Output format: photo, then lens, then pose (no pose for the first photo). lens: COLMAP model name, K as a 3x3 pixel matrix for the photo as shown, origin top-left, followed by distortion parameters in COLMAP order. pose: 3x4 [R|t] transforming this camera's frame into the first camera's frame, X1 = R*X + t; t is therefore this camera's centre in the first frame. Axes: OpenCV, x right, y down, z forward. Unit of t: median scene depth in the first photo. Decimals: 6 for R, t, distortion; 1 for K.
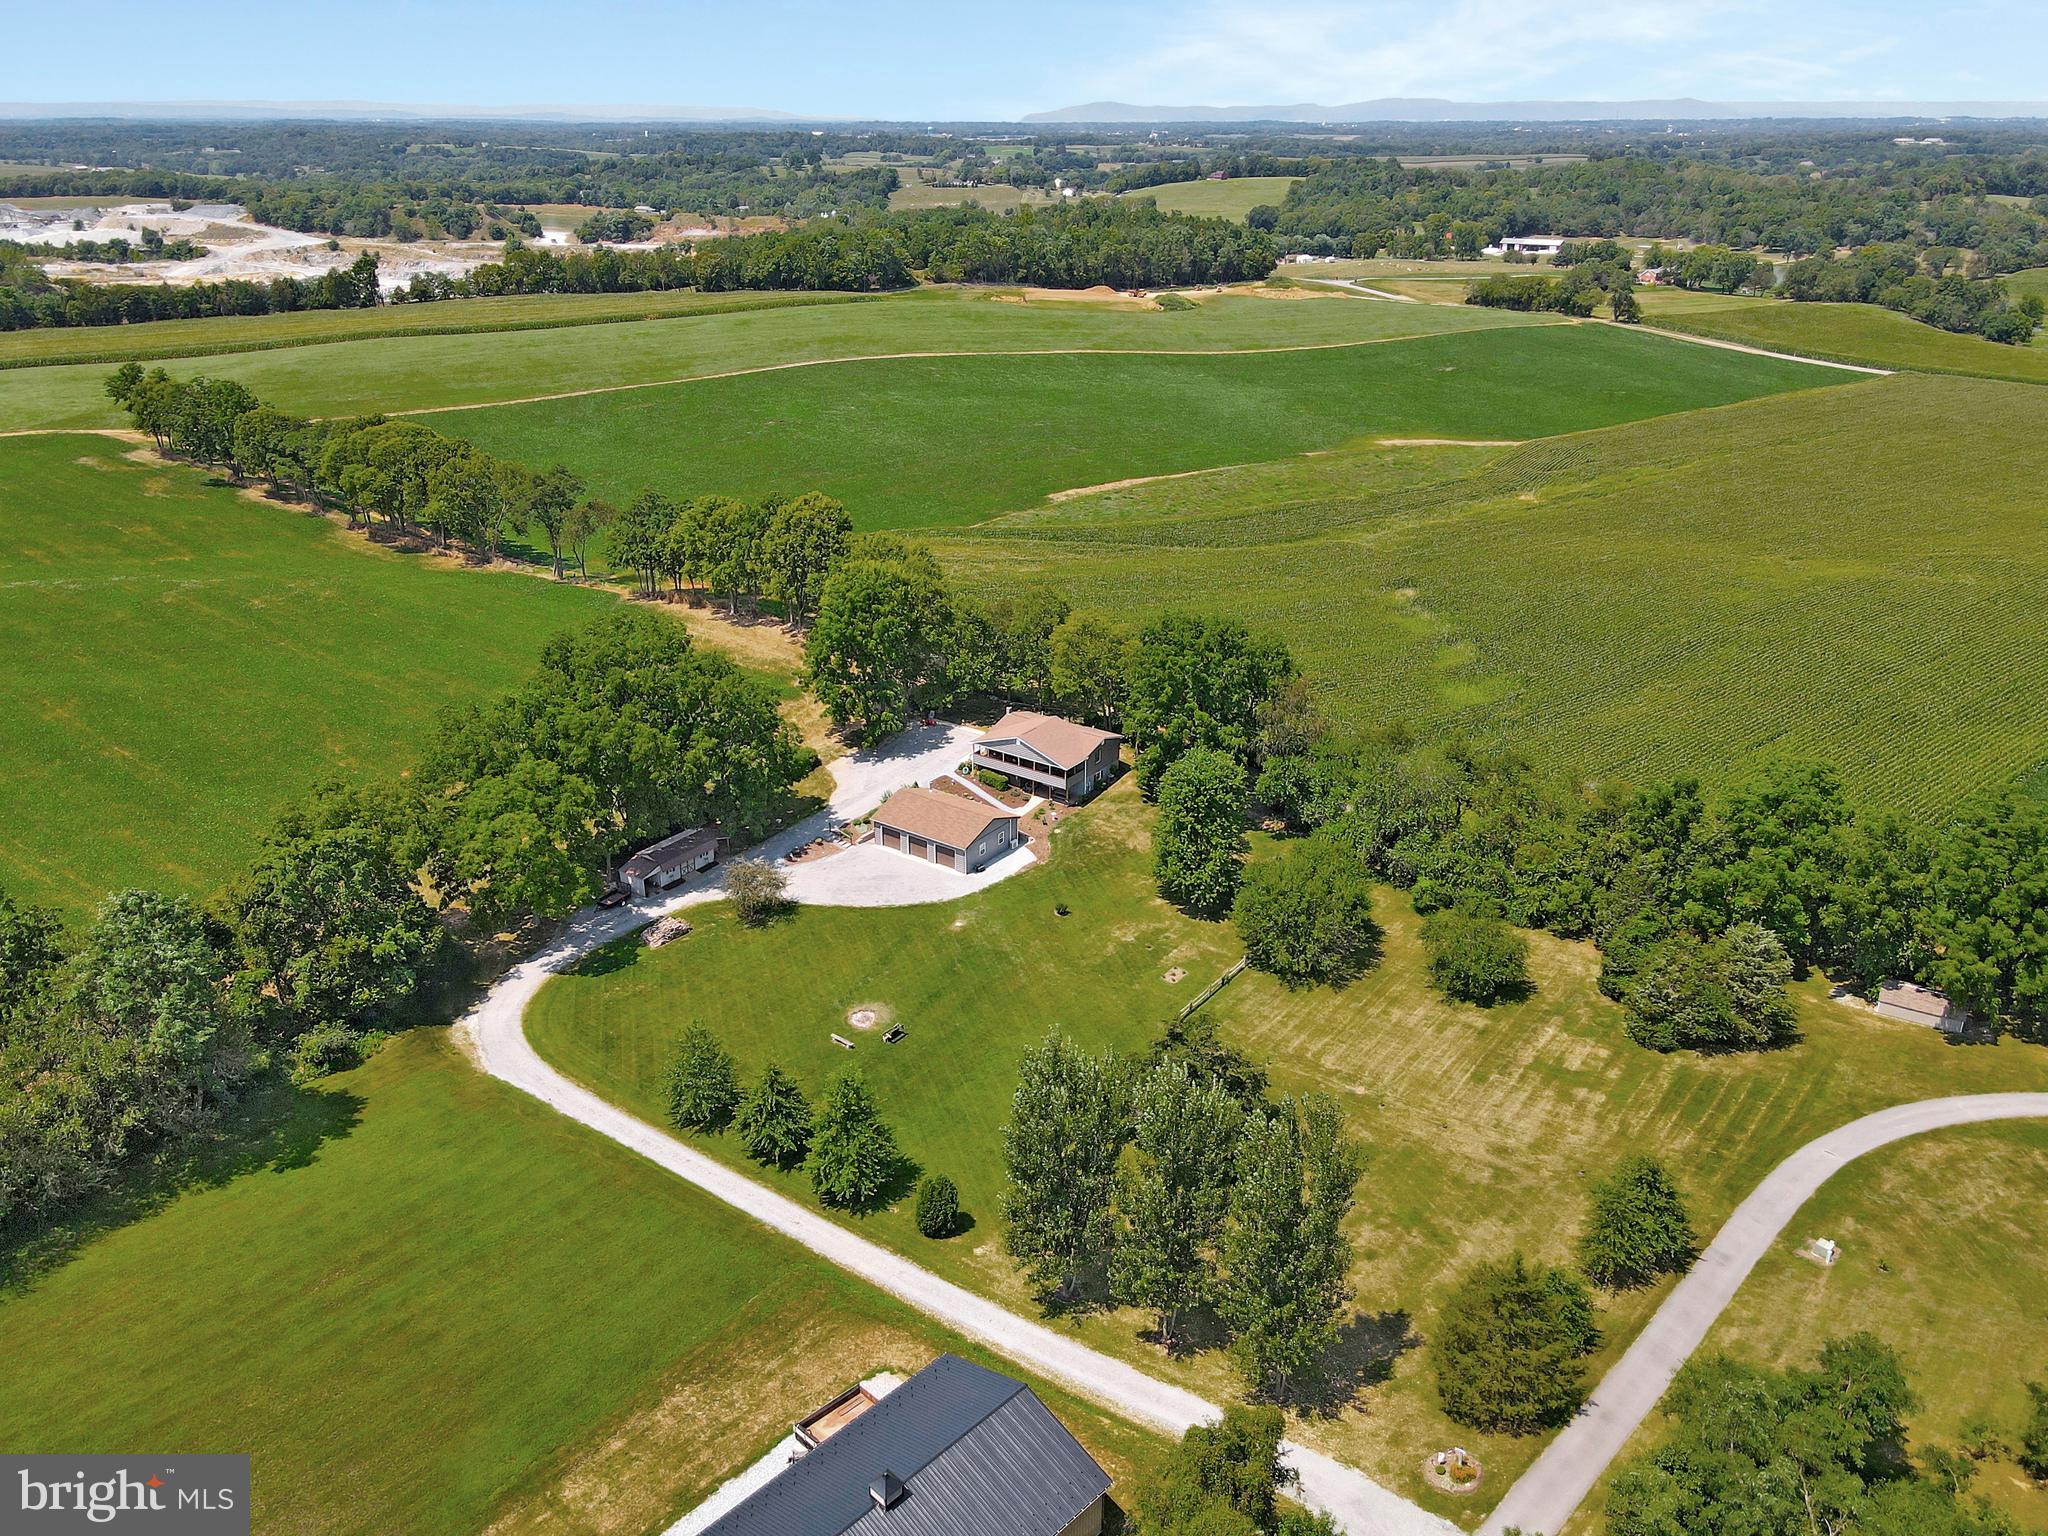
lens RADIAL K [[1508.5, 0, 1021.0], [0, 1508.5, 778.2], [0, 0, 1]] dist [0.014181, 0.009884]
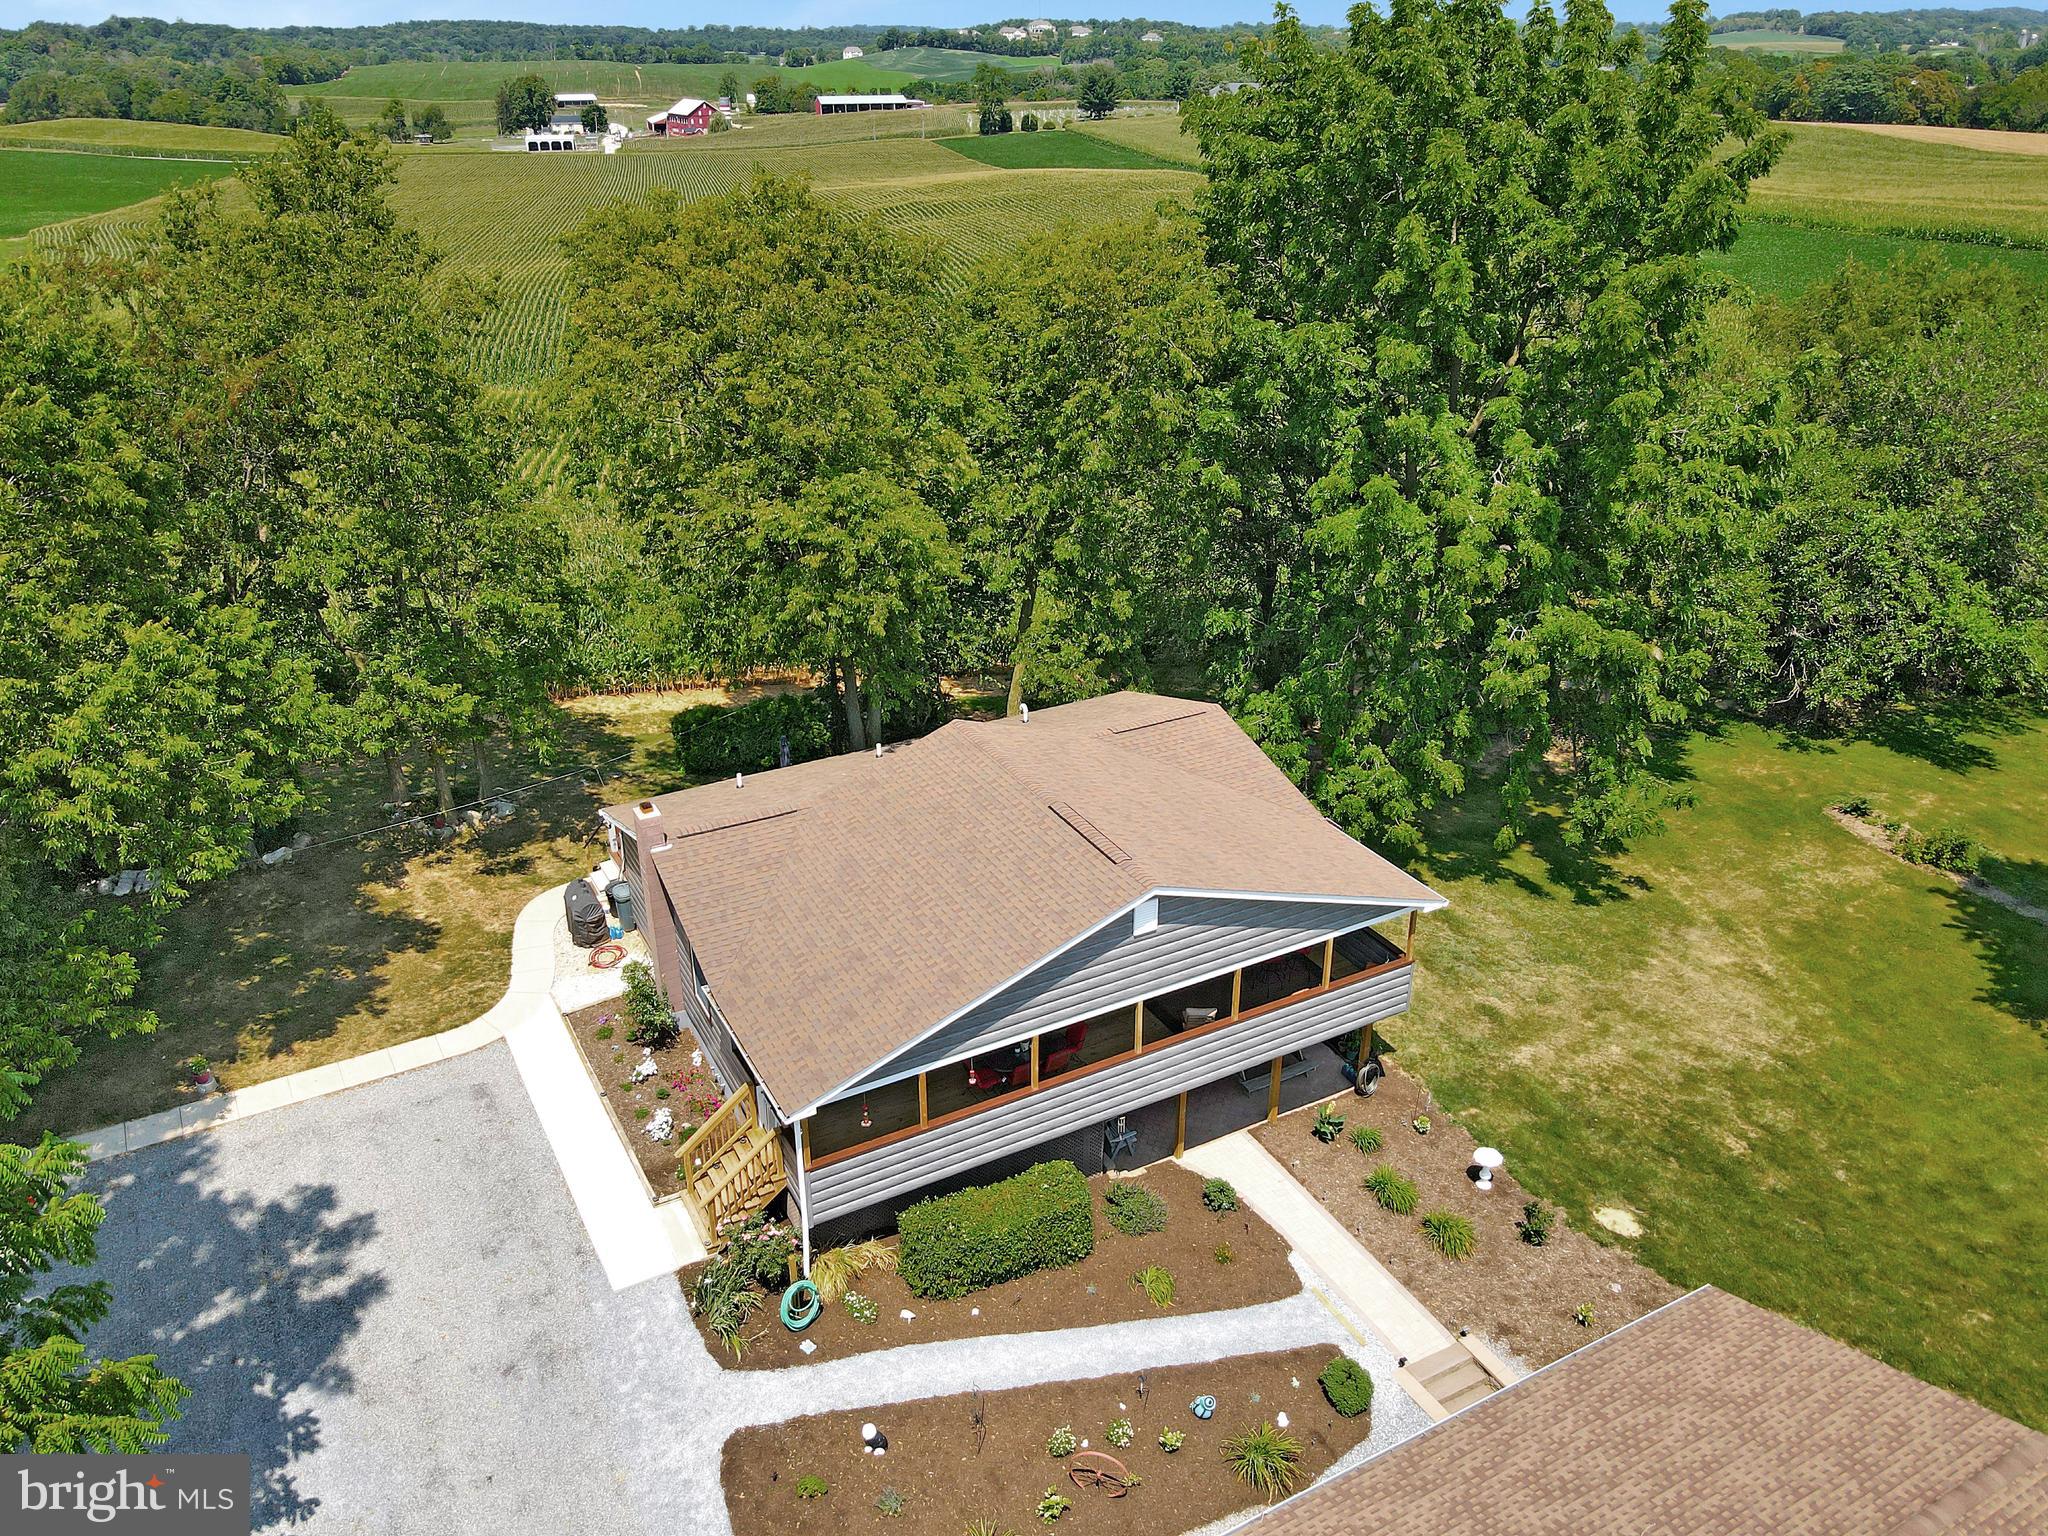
lens RADIAL K [[1508.5, 0, 1031.3], [0, 1508.5, 750.1], [0, 0, 1]] dist [0.014181, 0.009884]
pose [[0.439832, -0.386913, 0.810461, -0.124457], [0.365503, 0.901437, 0.231989, -0.078578], [-0.820339, 0.194190, 0.537898, 0.908356]]
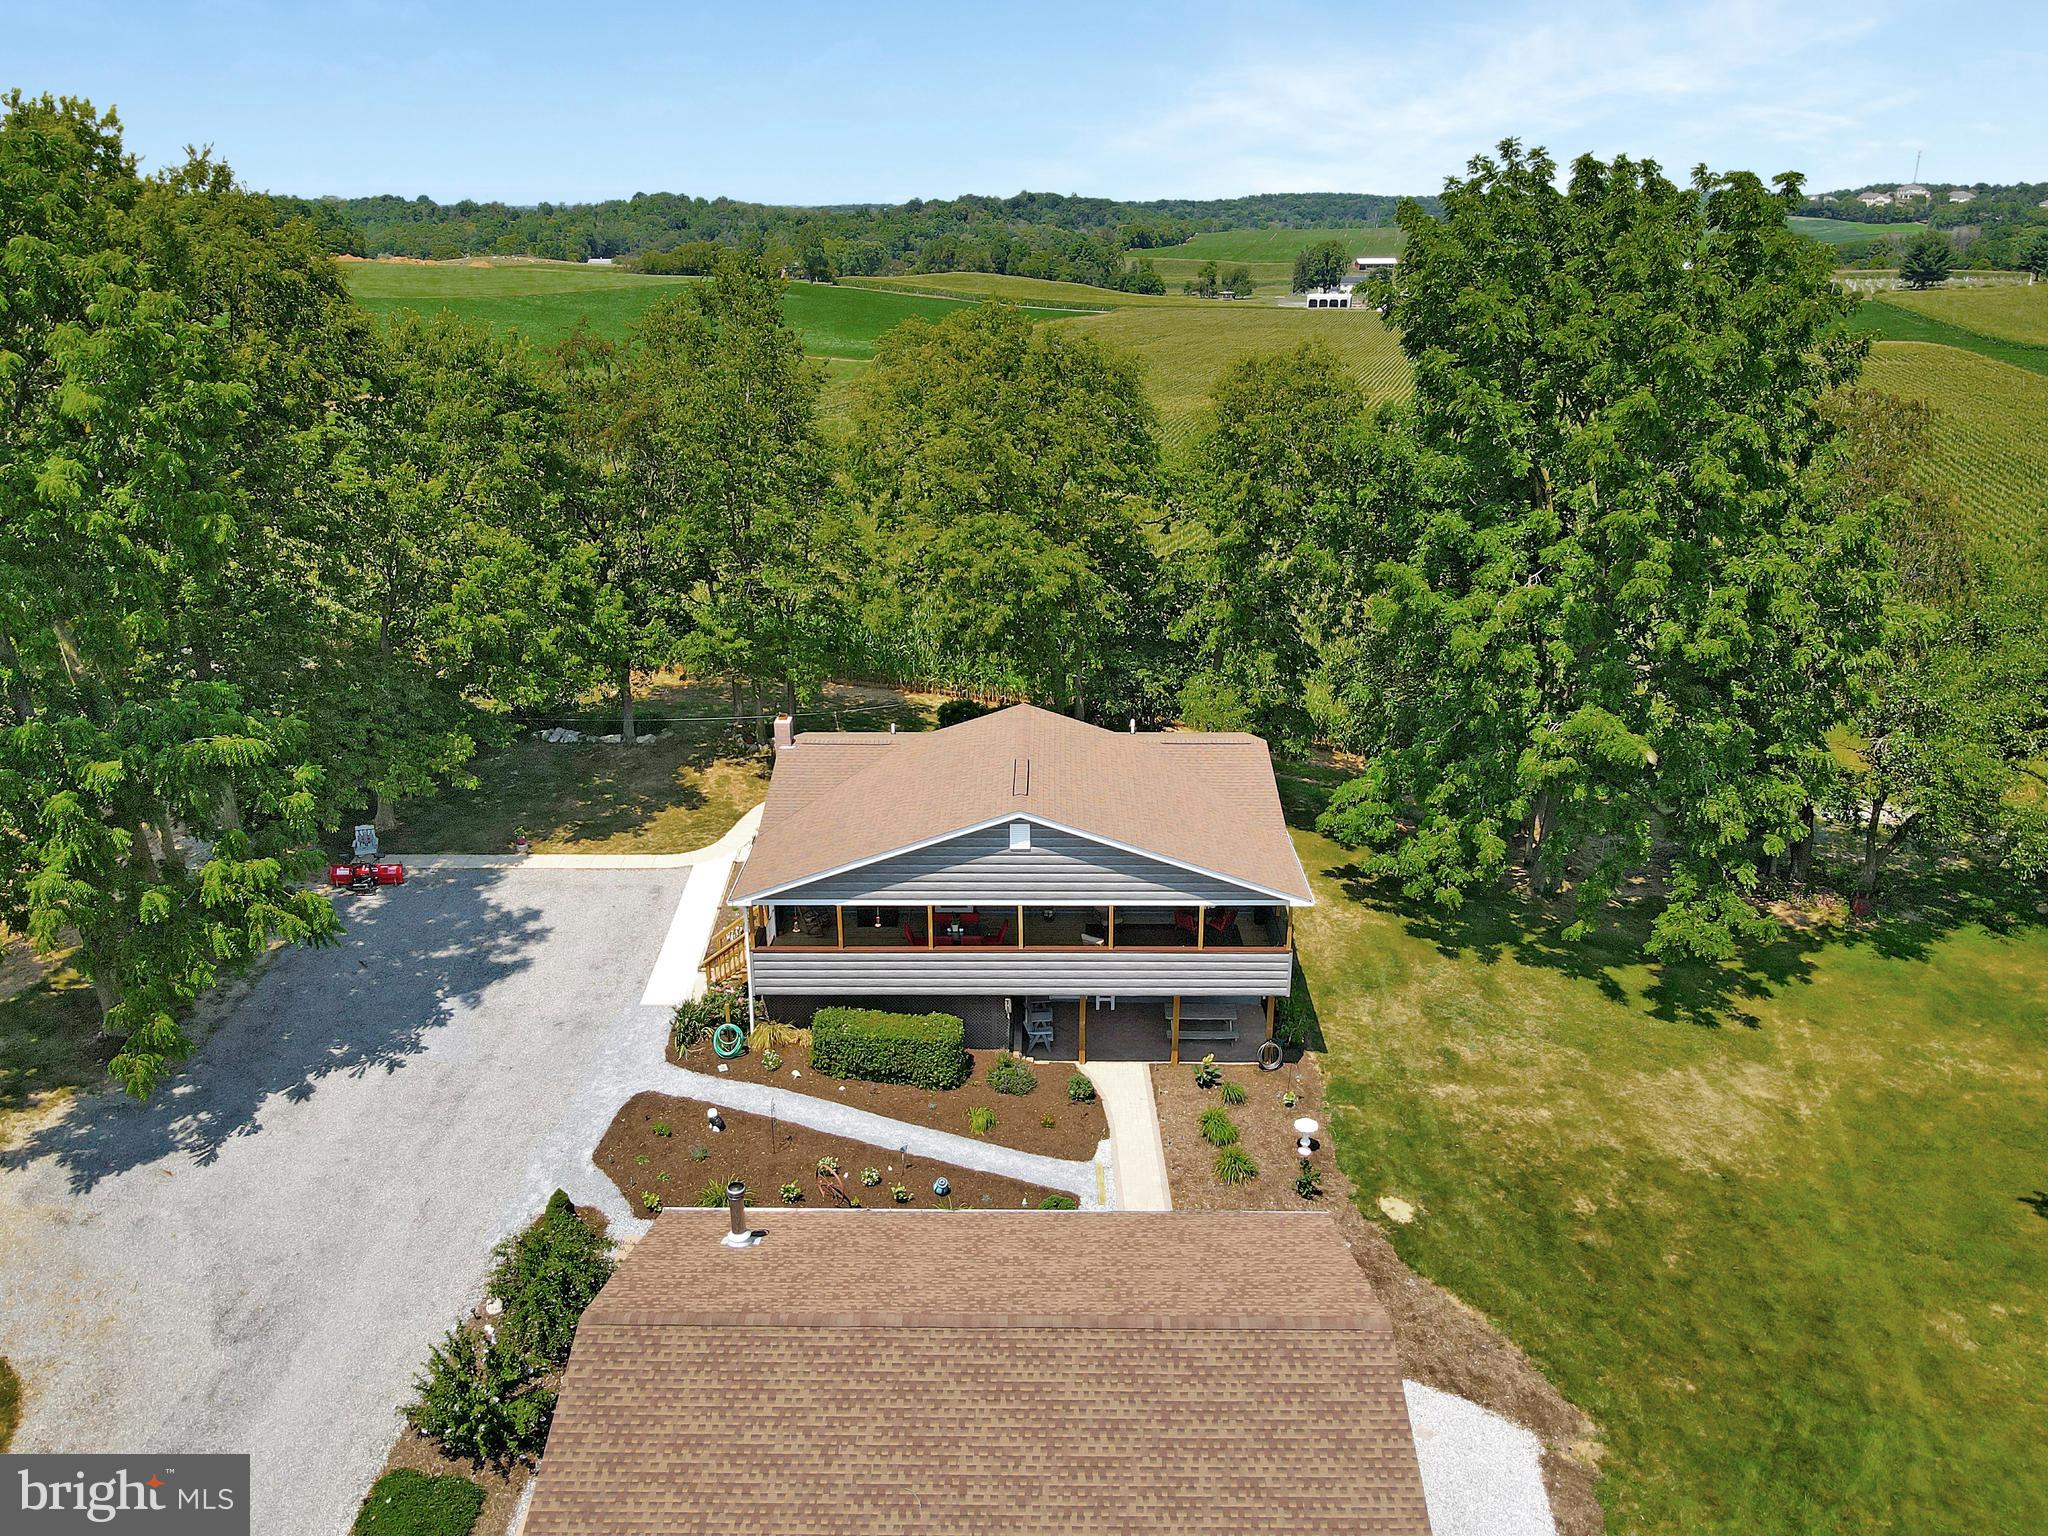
lens RADIAL K [[1508.5, 0, 1024.2], [0, 1508.5, 753.5], [0, 0, 1]] dist [0.014181, 0.009884]
pose [[0.819514, -0.198408, 0.537616, -0.108809], [0.233883, 0.972262, 0.002295, -0.034924], [-0.523159, 0.123858, 0.843186, 0.810833]]
